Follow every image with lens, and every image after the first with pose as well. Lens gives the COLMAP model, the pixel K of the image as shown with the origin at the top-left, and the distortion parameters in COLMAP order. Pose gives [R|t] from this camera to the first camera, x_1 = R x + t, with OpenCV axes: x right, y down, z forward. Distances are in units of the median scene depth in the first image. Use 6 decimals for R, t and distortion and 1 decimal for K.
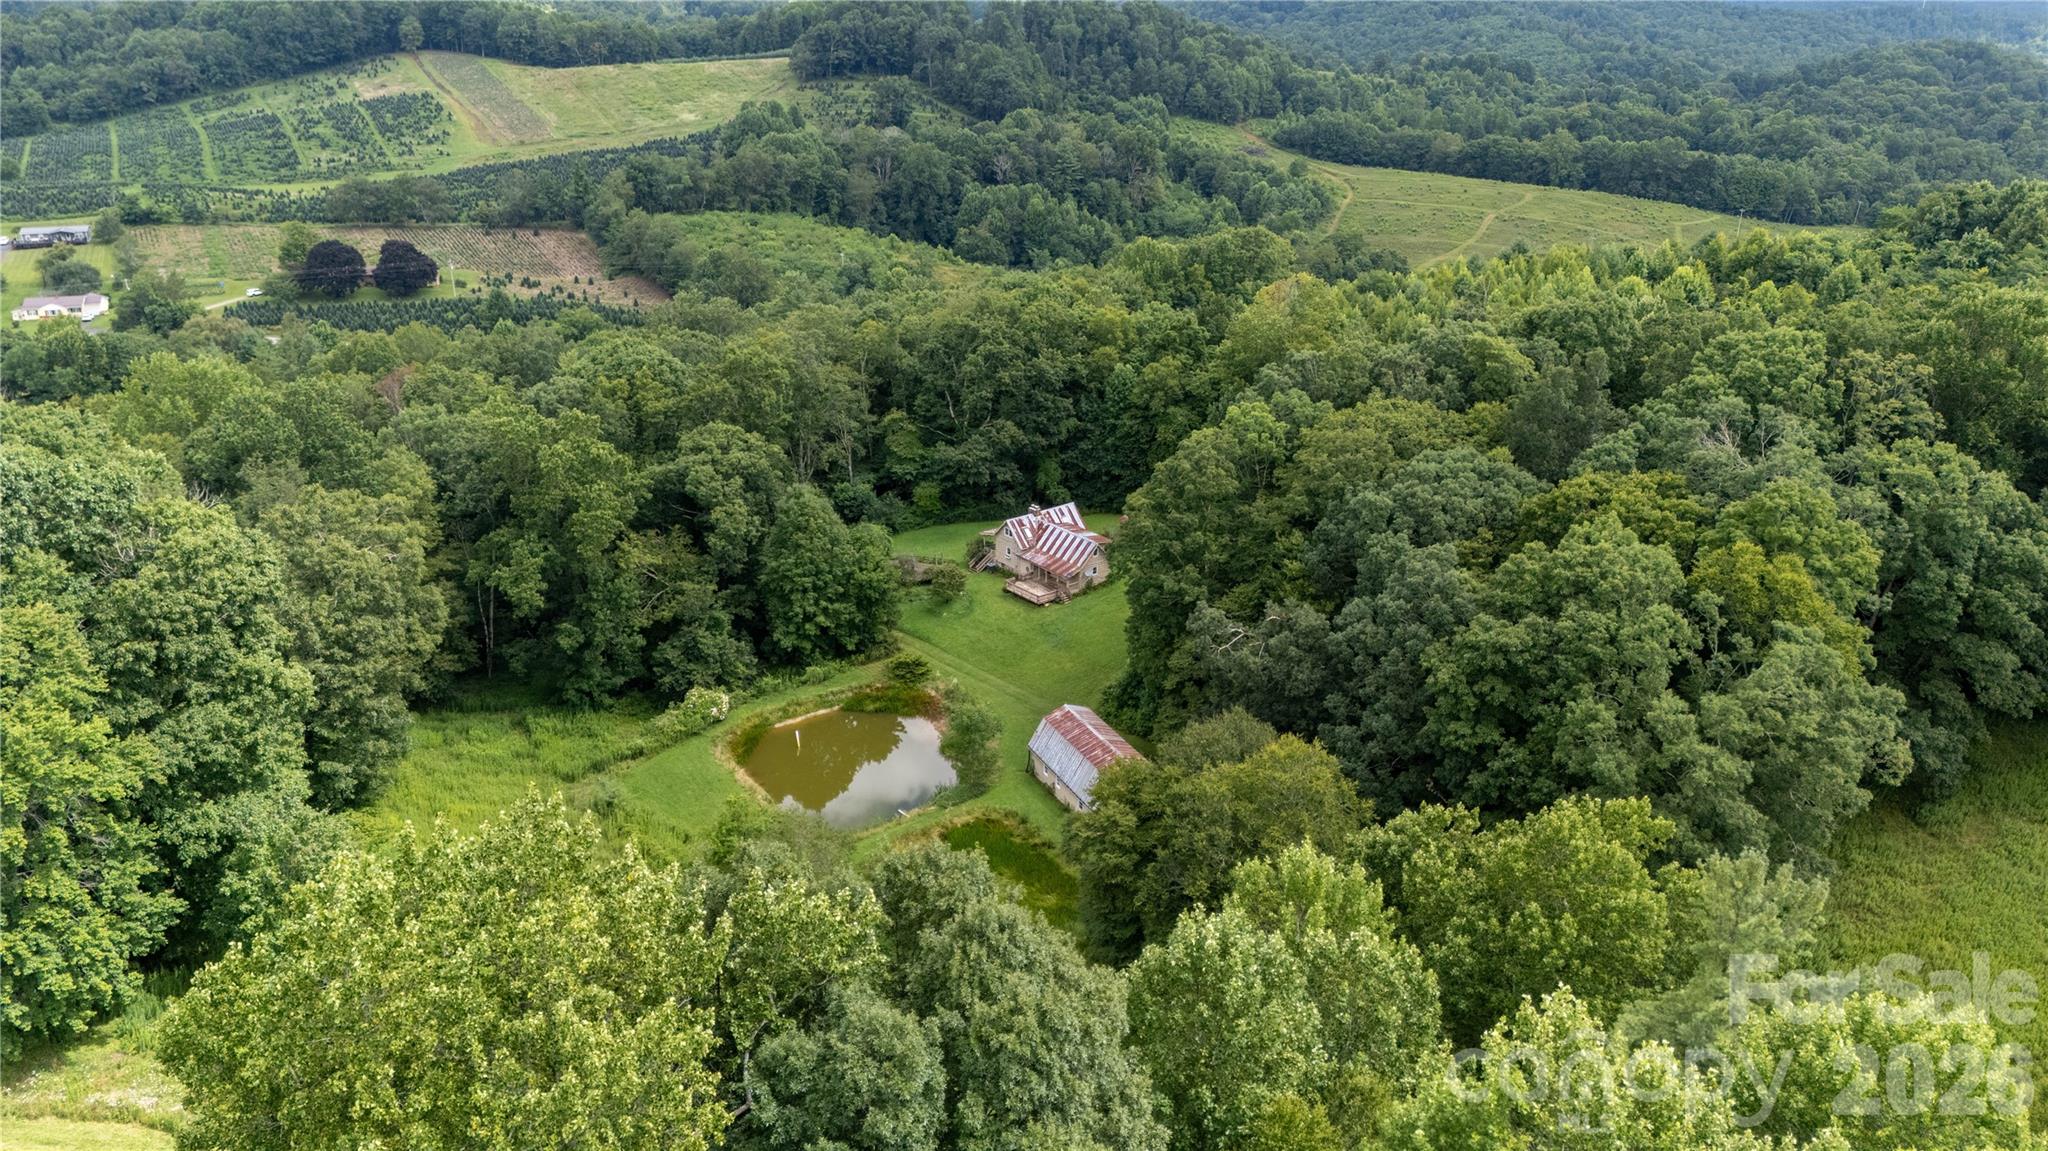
lens RADIAL K [[1537.0, 0, 1024.7], [0, 1537.0, 579.0], [0, 0, 1]] dist [0.062952, -0.047604]
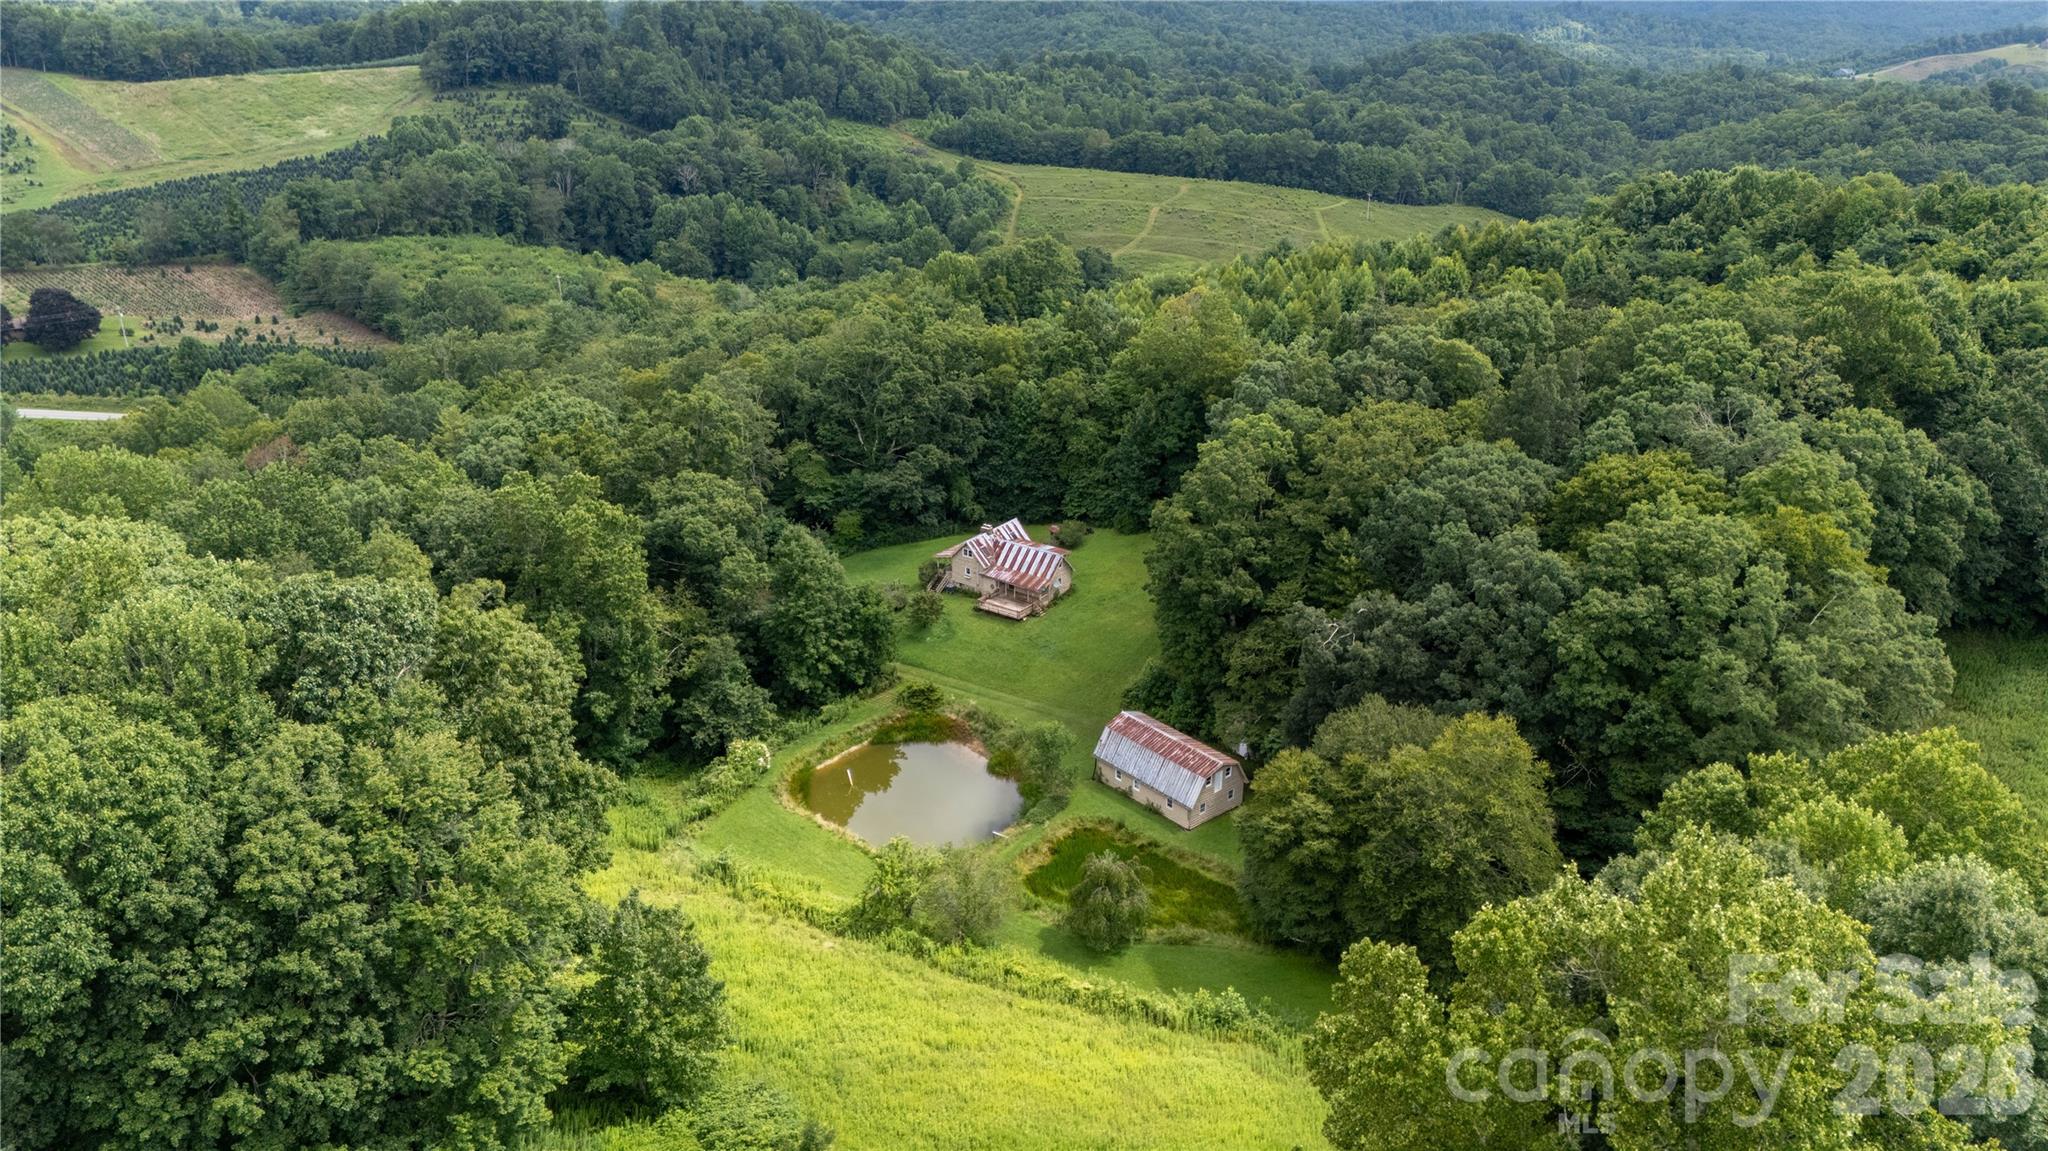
lens RADIAL K [[1537.0, 0, 1034.9], [0, 1537.0, 576.8], [0, 0, 1]] dist [0.062952, -0.047604]
pose [[0.964430, -0.100501, 0.244489, -0.155021], [0.099822, 0.994889, 0.015200, -0.018085], [-0.244768, 0.009746, 0.969533, -0.006925]]
